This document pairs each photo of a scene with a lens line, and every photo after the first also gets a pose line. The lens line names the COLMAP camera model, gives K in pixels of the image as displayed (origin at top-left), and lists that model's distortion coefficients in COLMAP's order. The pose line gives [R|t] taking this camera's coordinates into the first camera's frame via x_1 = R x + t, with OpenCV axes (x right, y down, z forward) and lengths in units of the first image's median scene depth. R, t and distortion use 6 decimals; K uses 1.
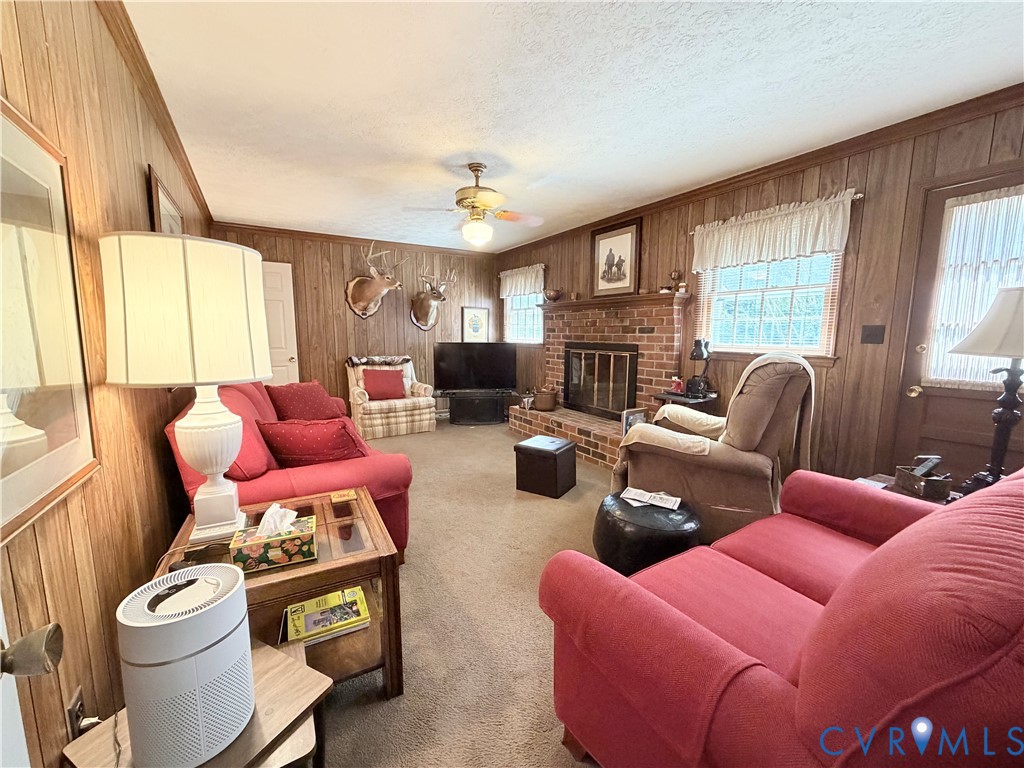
lens RADIAL K [[408.8, 0, 508.7], [0, 408.8, 383.0], [0, 0, 1]] dist [0.000633, 0.000117]
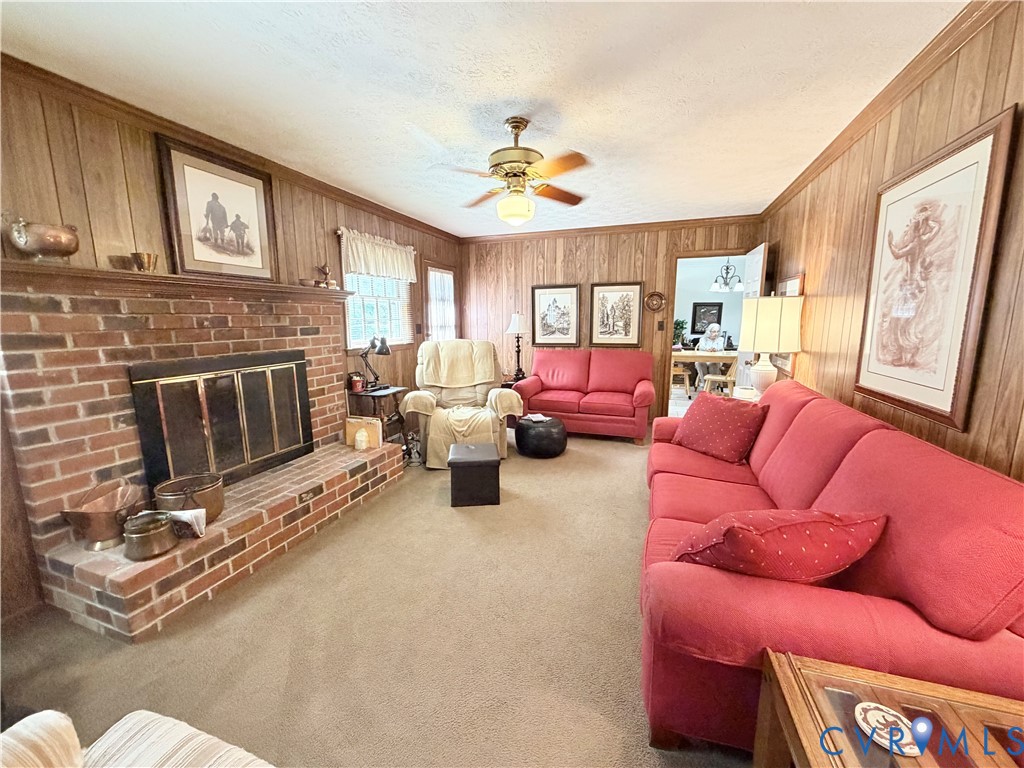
lens RADIAL K [[408.8, 0, 510.2], [0, 408.8, 384.5], [0, 0, 1]] dist [0.000633, 0.000117]
pose [[-0.635829, -0.119444, 0.762531, -0.509285], [0.104193, 0.965627, 0.238137, -0.166497], [-0.764765, 0.230865, -0.601528, 1.126546]]
